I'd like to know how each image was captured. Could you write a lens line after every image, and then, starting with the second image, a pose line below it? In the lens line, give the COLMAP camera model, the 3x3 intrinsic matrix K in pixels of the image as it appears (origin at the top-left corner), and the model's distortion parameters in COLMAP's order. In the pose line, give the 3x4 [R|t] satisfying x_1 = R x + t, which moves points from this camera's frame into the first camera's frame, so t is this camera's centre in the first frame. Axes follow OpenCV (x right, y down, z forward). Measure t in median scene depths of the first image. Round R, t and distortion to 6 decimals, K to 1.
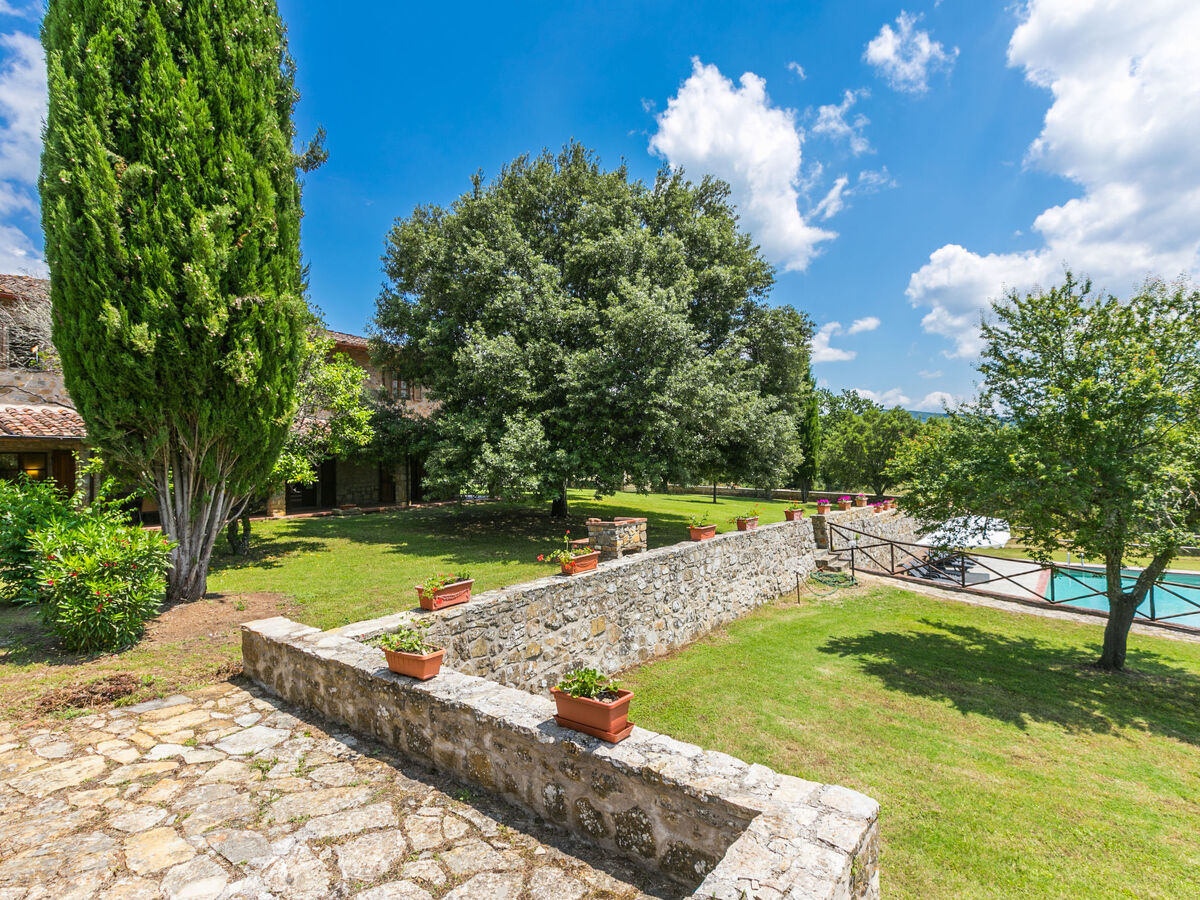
lens RADIAL K [[604.8, 0, 600.0], [0, 604.8, 450.0], [0, 0, 1]] dist [0.001001, 0.000092]
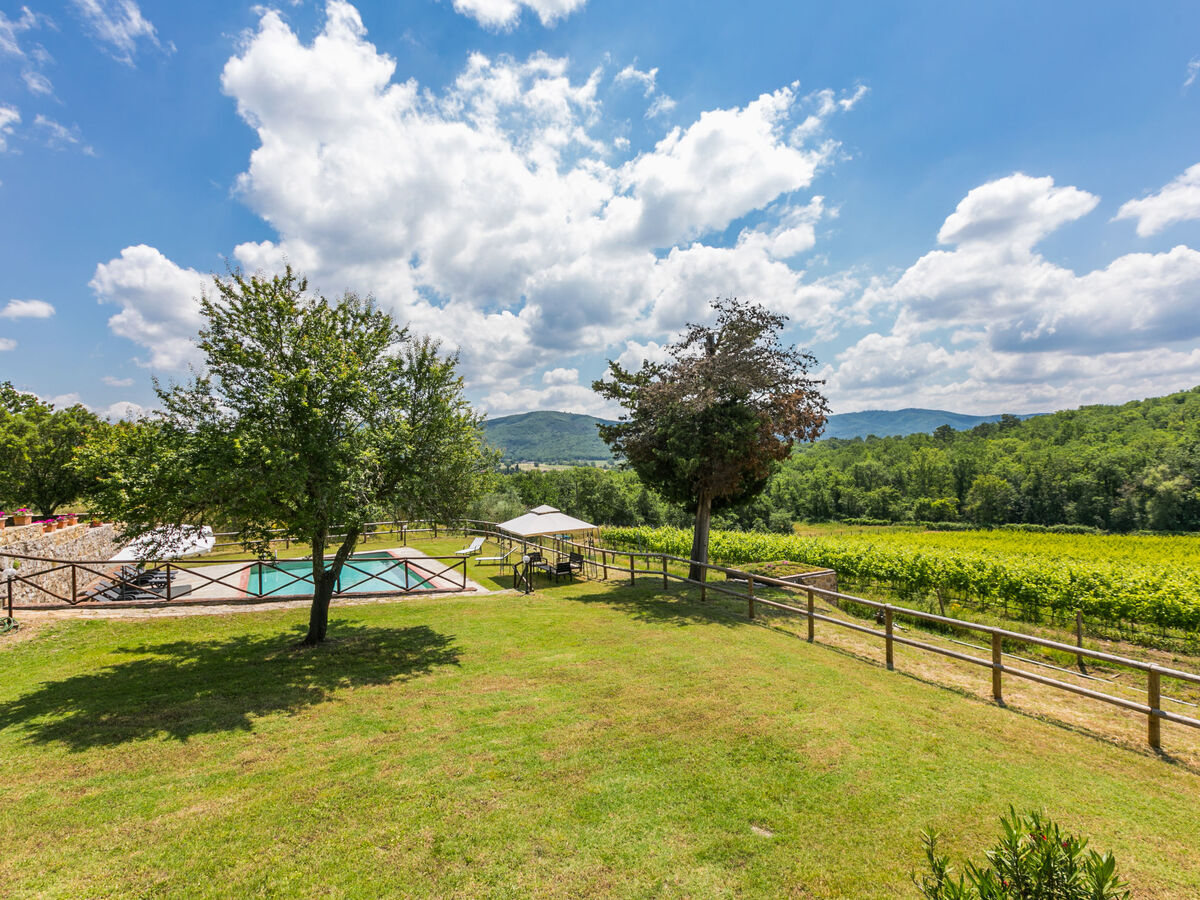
lens RADIAL K [[604.8, 0, 600.0], [0, 604.8, 450.0], [0, 0, 1]] dist [0.001001, 0.000092]
pose [[0.386055, 0.017072, 0.922318, 0.028147], [0.002823, 0.999802, -0.019688, 0.035022], [-0.922472, 0.010205, 0.385930, 0.096952]]
